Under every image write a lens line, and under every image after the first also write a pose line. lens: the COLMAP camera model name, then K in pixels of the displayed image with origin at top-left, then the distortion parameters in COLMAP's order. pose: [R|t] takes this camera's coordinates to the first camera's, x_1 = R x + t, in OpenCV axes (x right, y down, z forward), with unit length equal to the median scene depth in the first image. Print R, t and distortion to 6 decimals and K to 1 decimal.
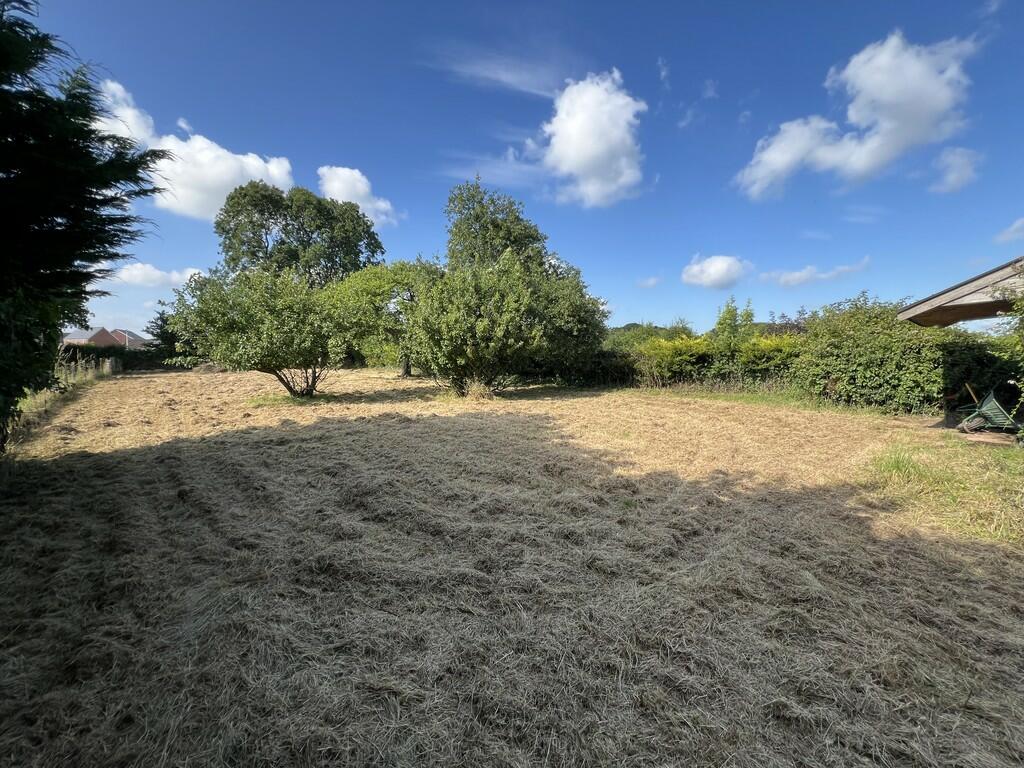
lens RADIAL K [[417.0, 0, 512.0], [0, 417.0, 384.0], [0, 0, 1]] dist [0.003175, 0.000552]
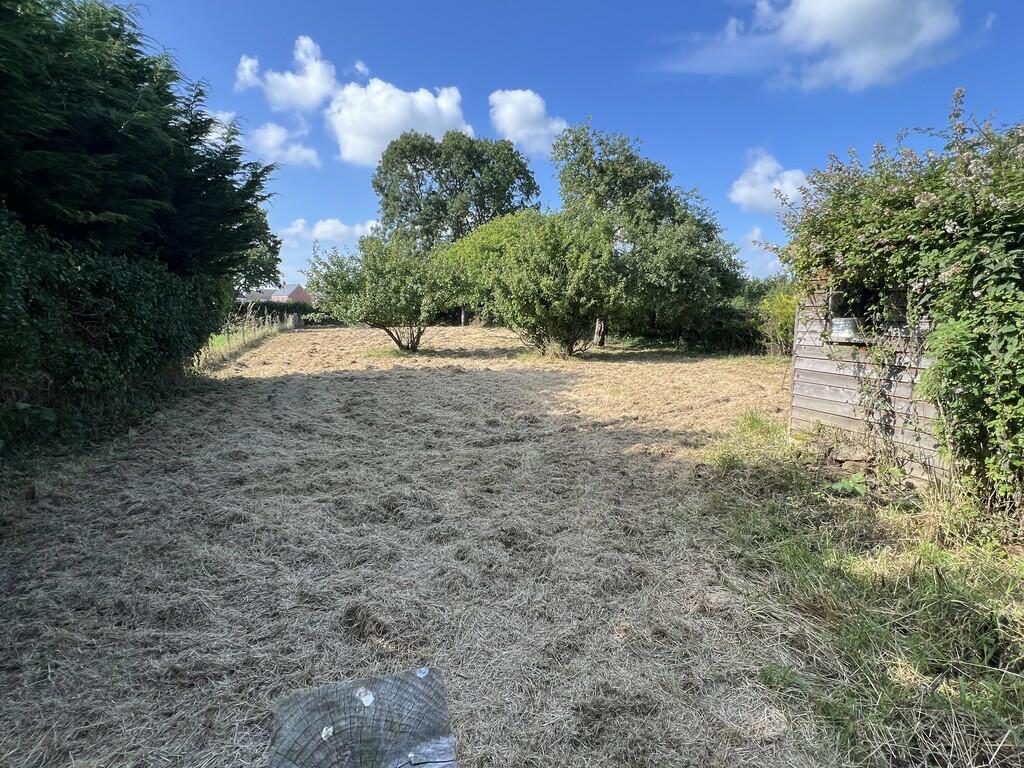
lens RADIAL K [[527.7, 0, 515.7], [0, 527.7, 389.3], [0, 0, 1]] dist [0.014736, -0.000119]
pose [[0.922155, 0.062087, -0.381804, 0.220179], [-0.033594, 0.996160, 0.080852, 0.007202], [0.385358, -0.061731, 0.920700, -0.135670]]
